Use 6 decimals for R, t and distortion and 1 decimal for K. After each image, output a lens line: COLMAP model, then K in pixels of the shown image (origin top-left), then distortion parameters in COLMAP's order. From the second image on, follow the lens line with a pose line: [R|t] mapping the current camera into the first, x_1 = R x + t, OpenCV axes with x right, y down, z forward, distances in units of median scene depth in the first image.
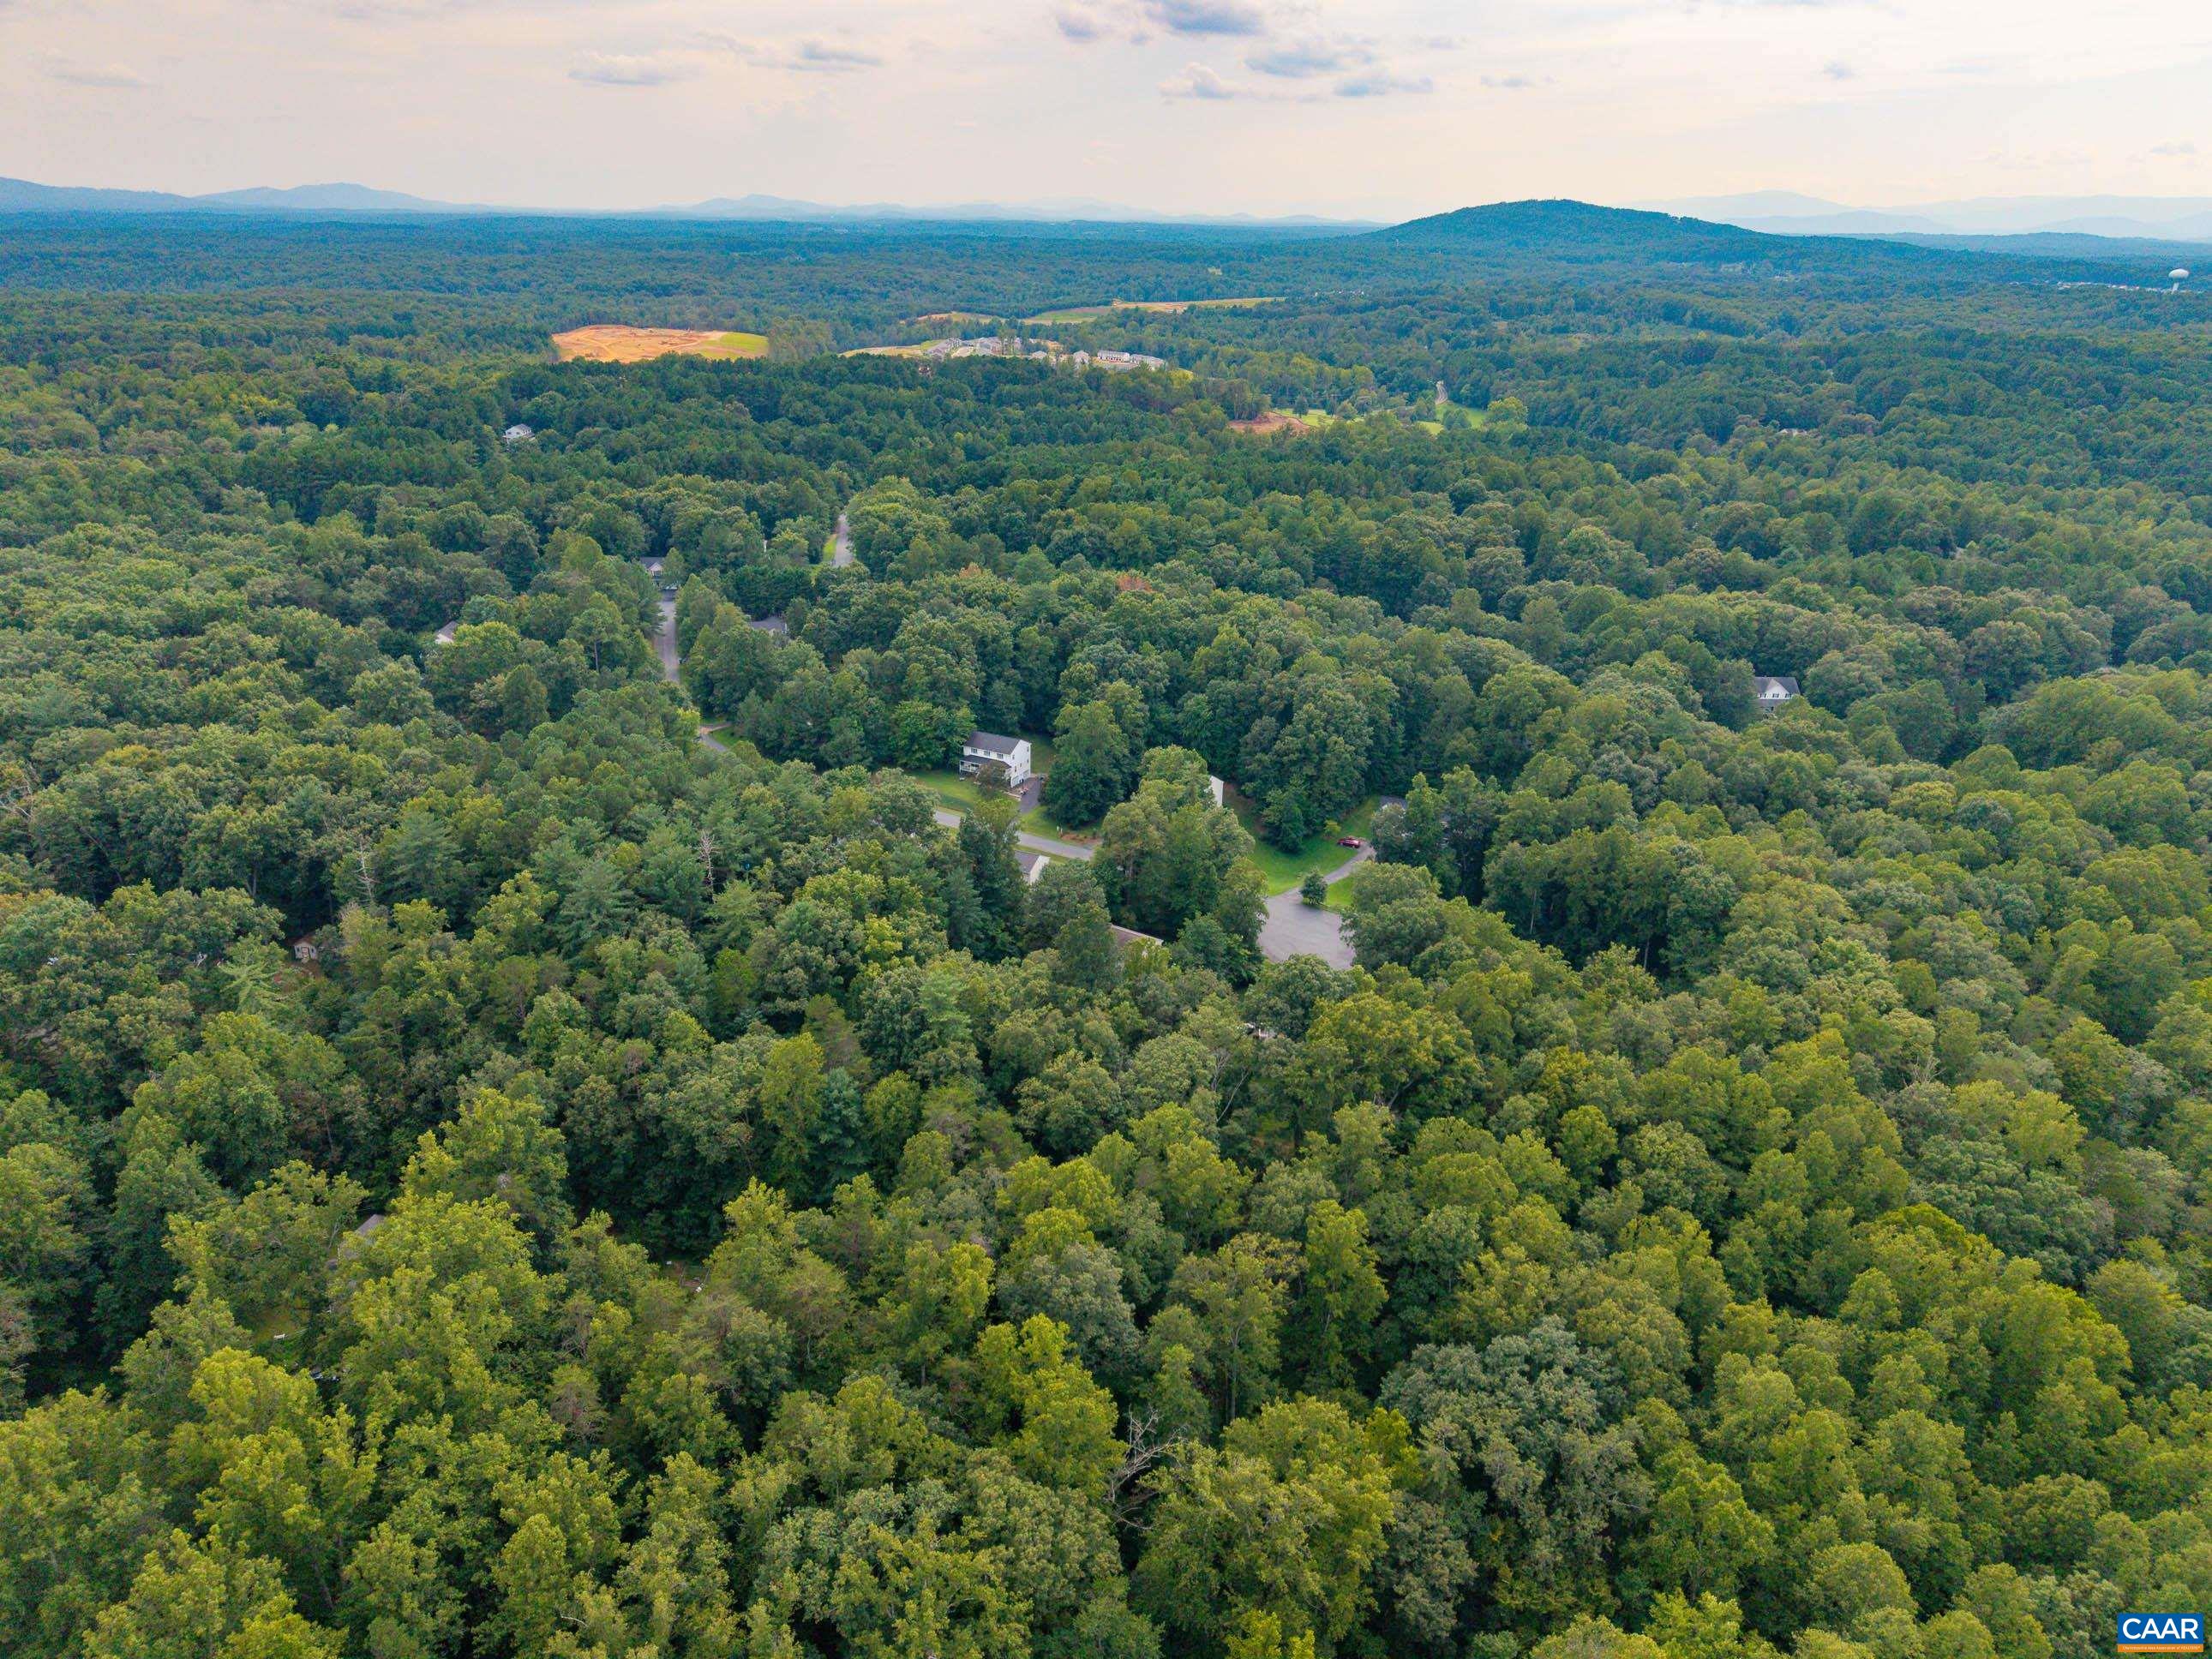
lens RADIAL K [[1494.9, 0, 1106.0], [0, 1494.9, 826.5], [0, 0, 1]] dist [-0.006291, 0.001894]
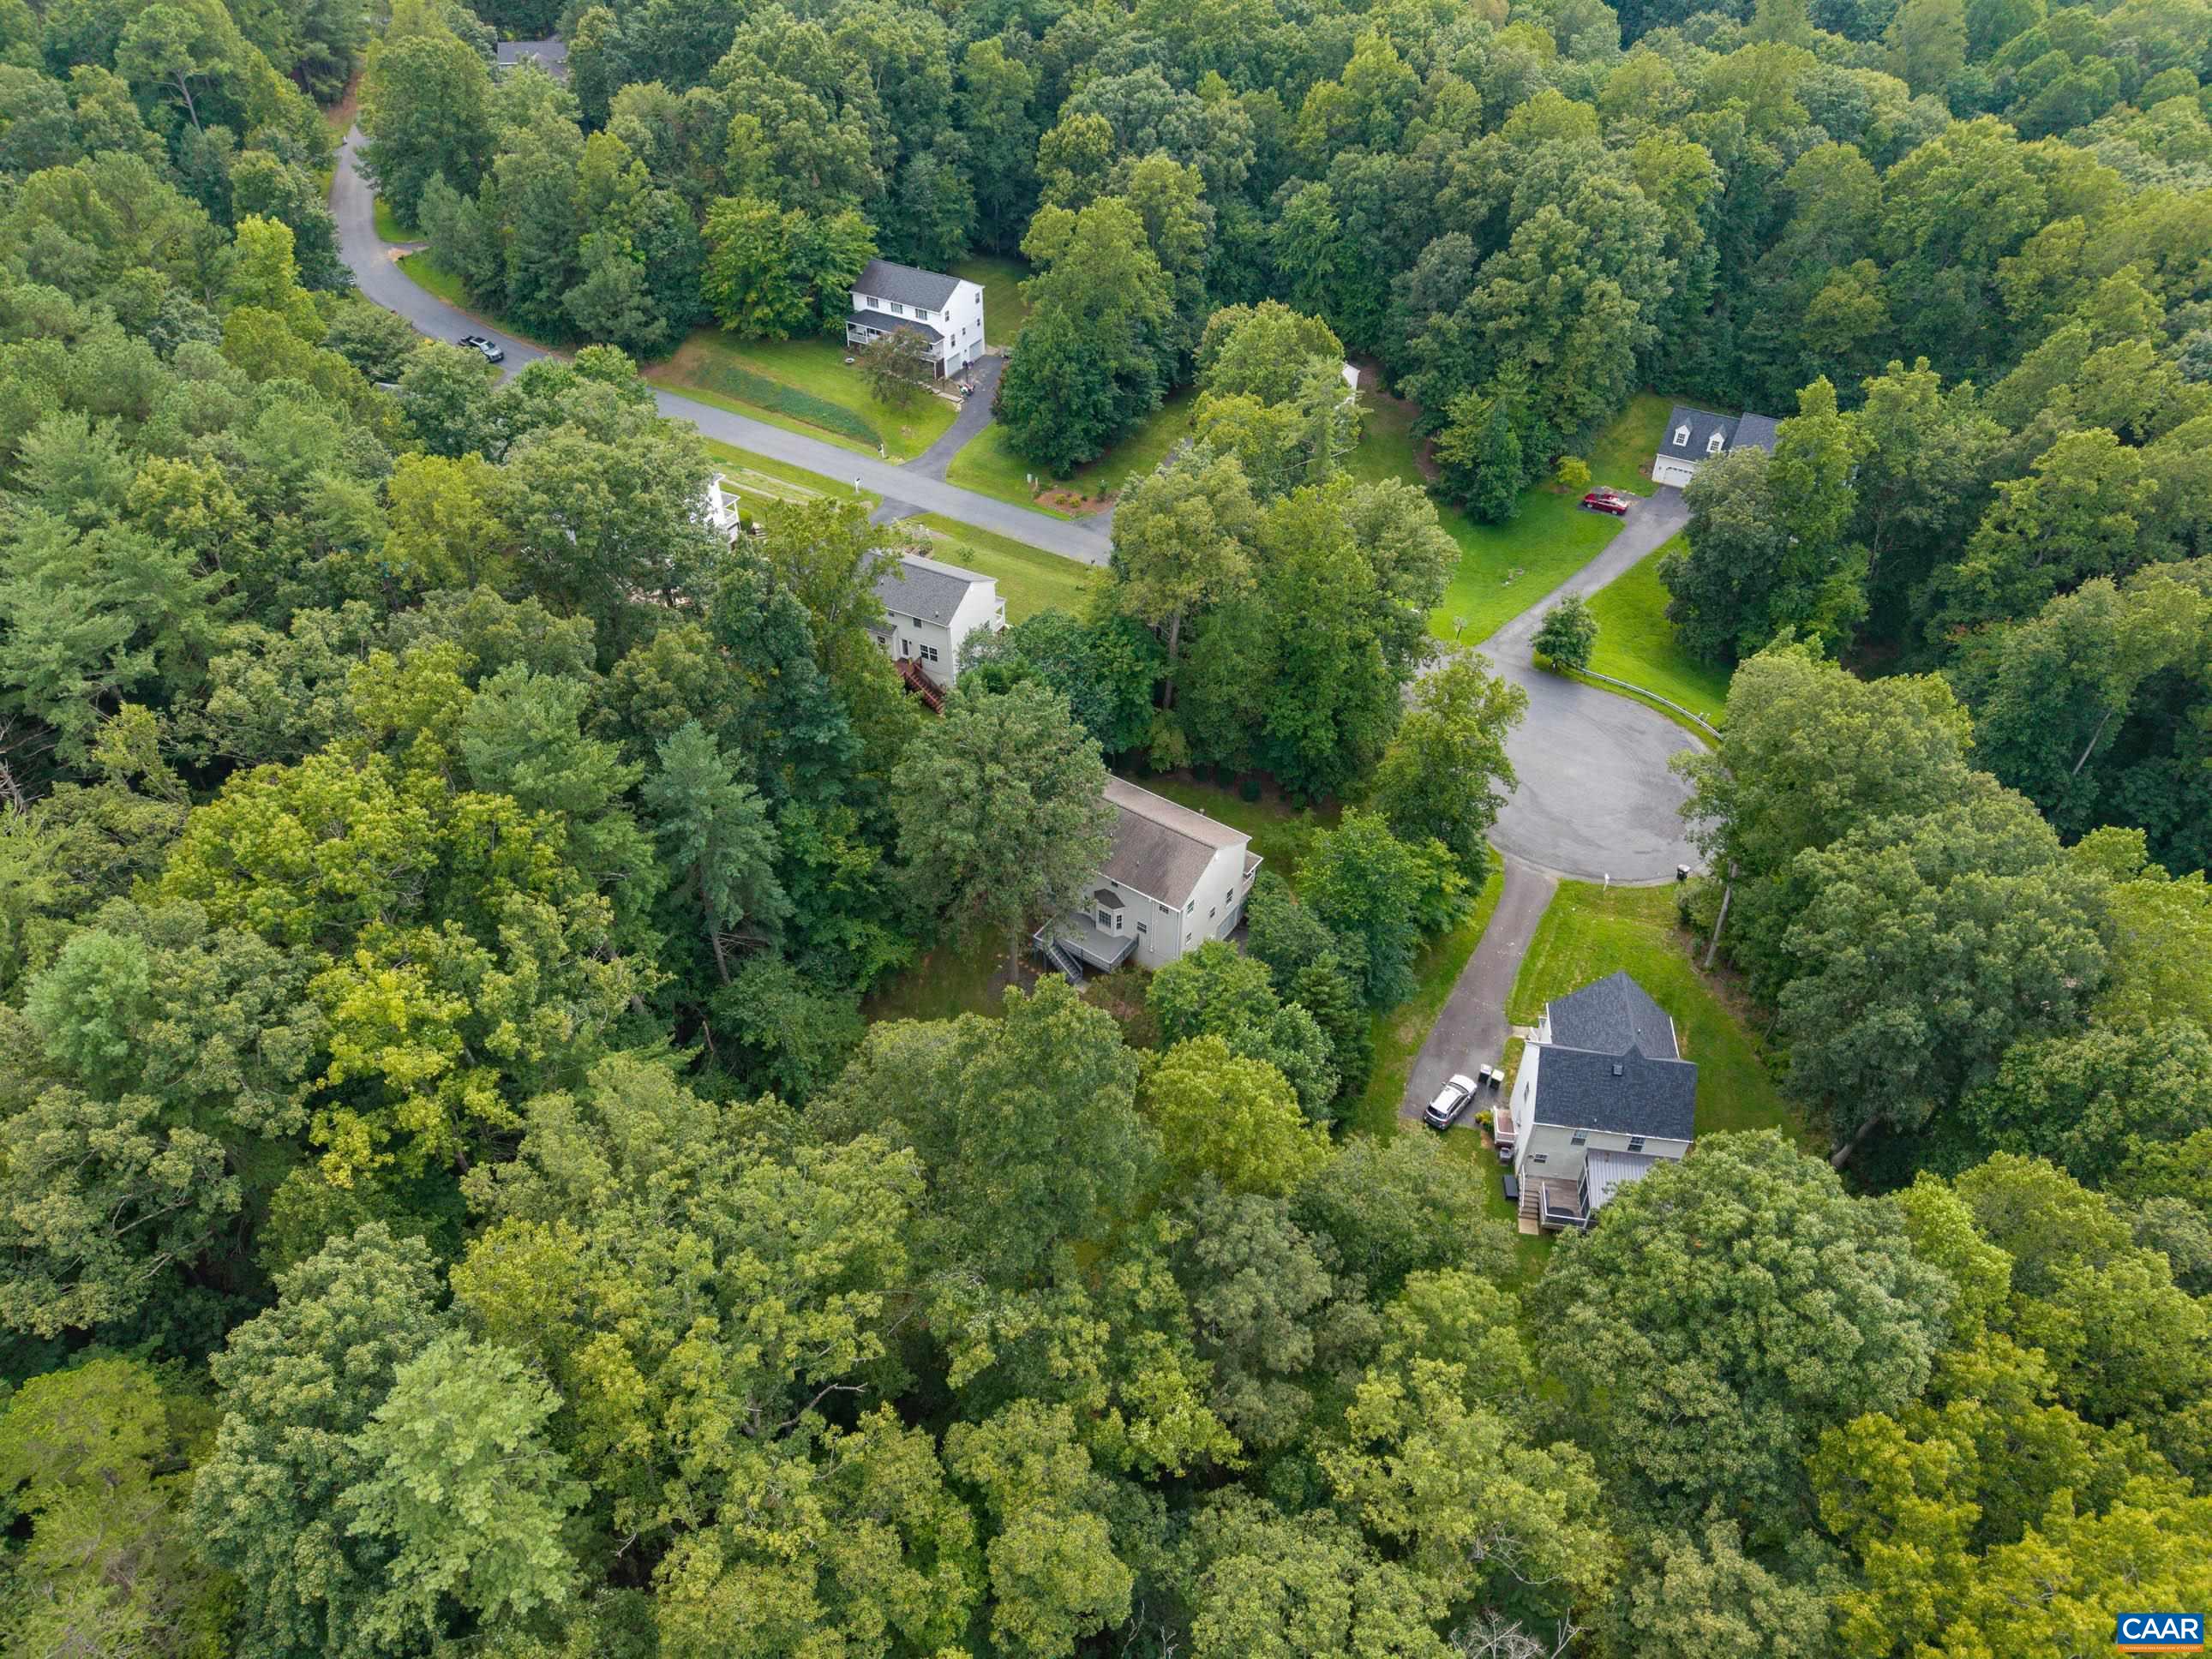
lens RADIAL K [[1494.9, 0, 1105.1], [0, 1494.9, 837.4], [0, 0, 1]] dist [-0.006291, 0.001894]
pose [[0.999698, 0.011715, -0.021581, 0.005012], [-0.004122, 0.946454, 0.322811, -0.042776], [0.024207, -0.322625, 0.946217, 0.459412]]
